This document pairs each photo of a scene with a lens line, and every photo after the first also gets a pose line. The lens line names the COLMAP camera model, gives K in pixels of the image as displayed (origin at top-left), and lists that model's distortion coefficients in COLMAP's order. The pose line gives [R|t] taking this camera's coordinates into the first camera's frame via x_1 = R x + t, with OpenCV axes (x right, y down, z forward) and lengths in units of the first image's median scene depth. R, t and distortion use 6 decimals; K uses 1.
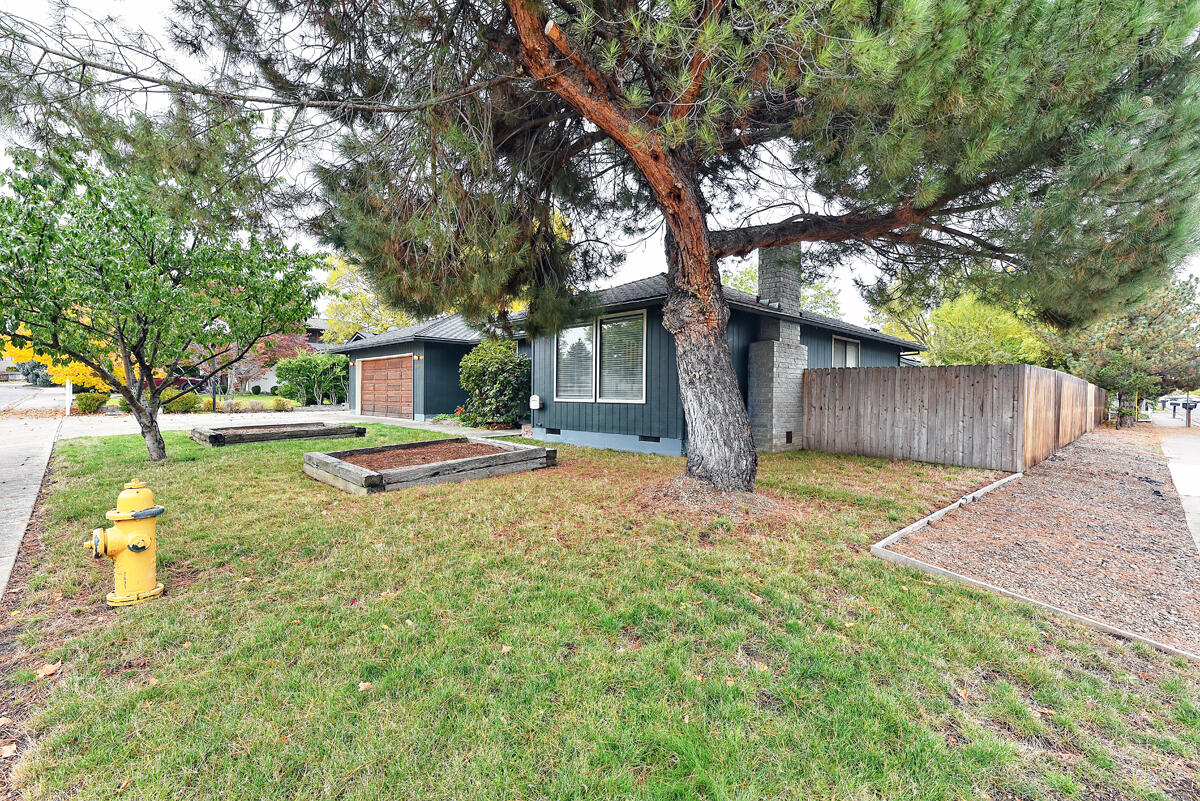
lens RADIAL K [[531.2, 0, 600.0], [0, 531.2, 400.5], [0, 0, 1]] dist [-0.000760, -0.000065]
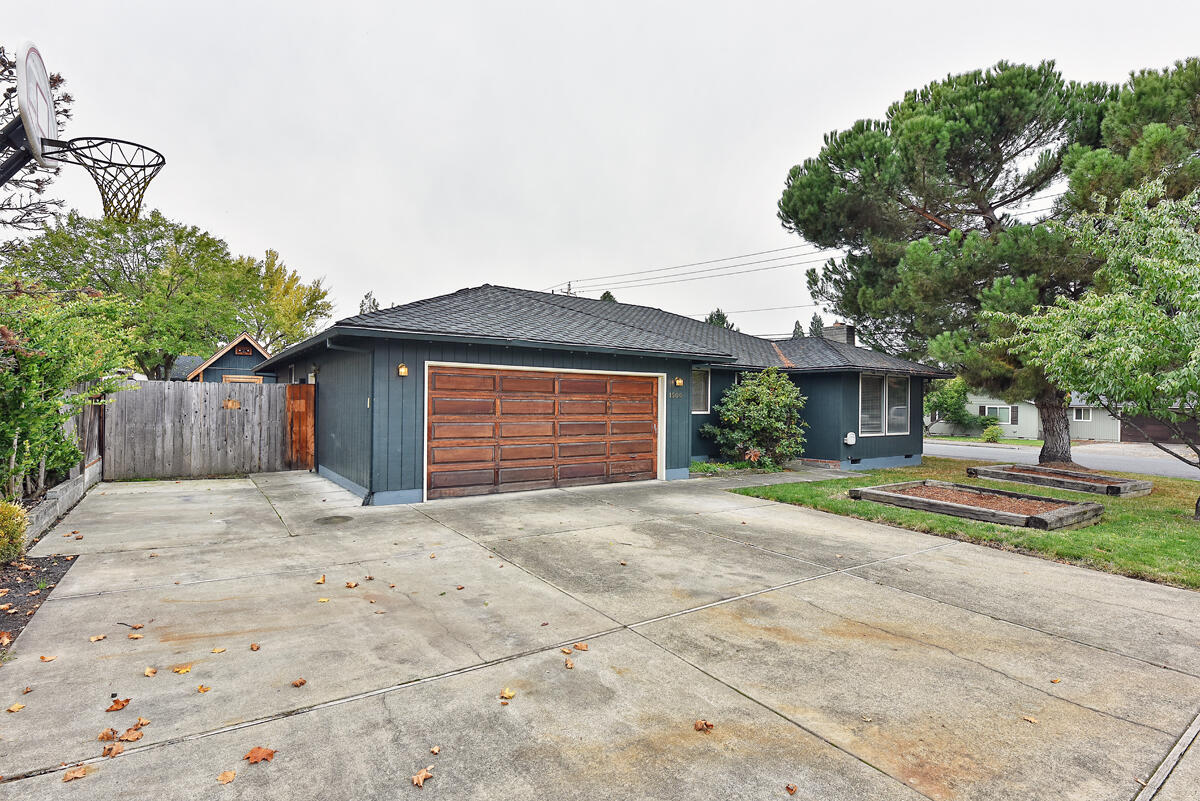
lens RADIAL K [[559.7, 0, 600.0], [0, 559.7, 400.5], [0, 0, 1]] dist [0.011063, -0.000093]
pose [[0.157678, 0.012809, 0.987407, -1.583965], [0.010639, 0.999836, -0.014669, -0.075675], [-0.987433, 0.012818, 0.157516, 1.511674]]
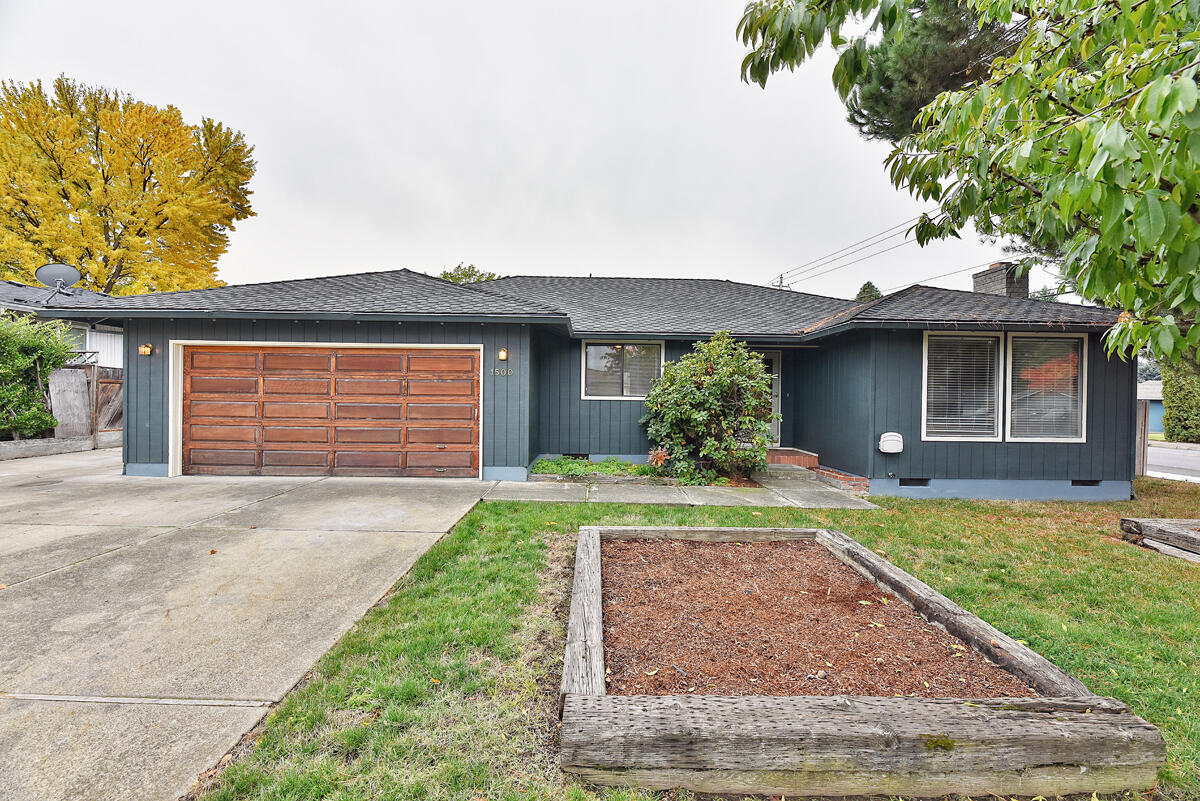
lens RADIAL K [[484.5, 0, 600.0], [0, 484.5, 400.5], [0, 0, 1]] dist [0.002791, -0.003740]
pose [[0.680948, -0.002026, 0.732329, -0.943559], [0.000363, 0.999997, 0.002429, -0.059839], [-0.732332, -0.001389, 0.680947, 0.954300]]
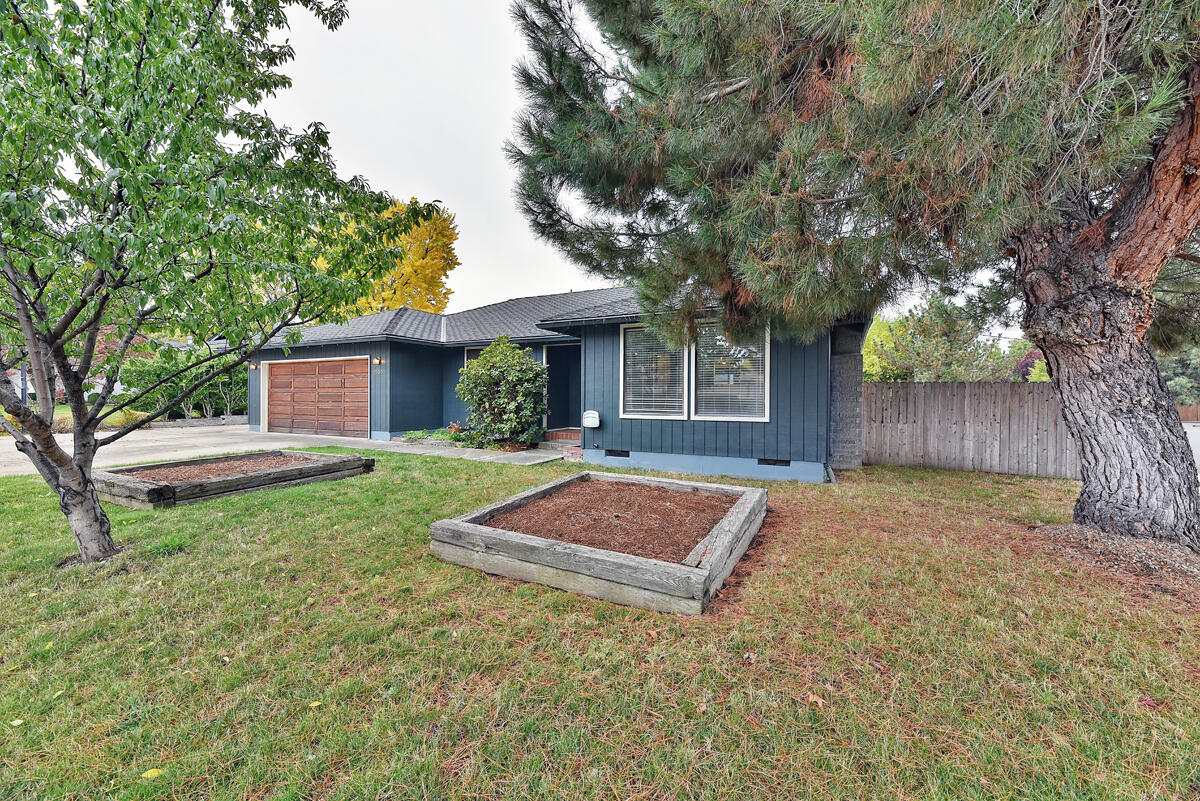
lens RADIAL K [[484.5, 0, 600.0], [0, 484.5, 400.5], [0, 0, 1]] dist [0.002791, -0.003740]
pose [[0.947411, -0.003907, 0.319994, -0.397049], [0.005603, 0.999975, -0.004379, -0.025537], [-0.319969, 0.005942, 0.947409, 0.304809]]
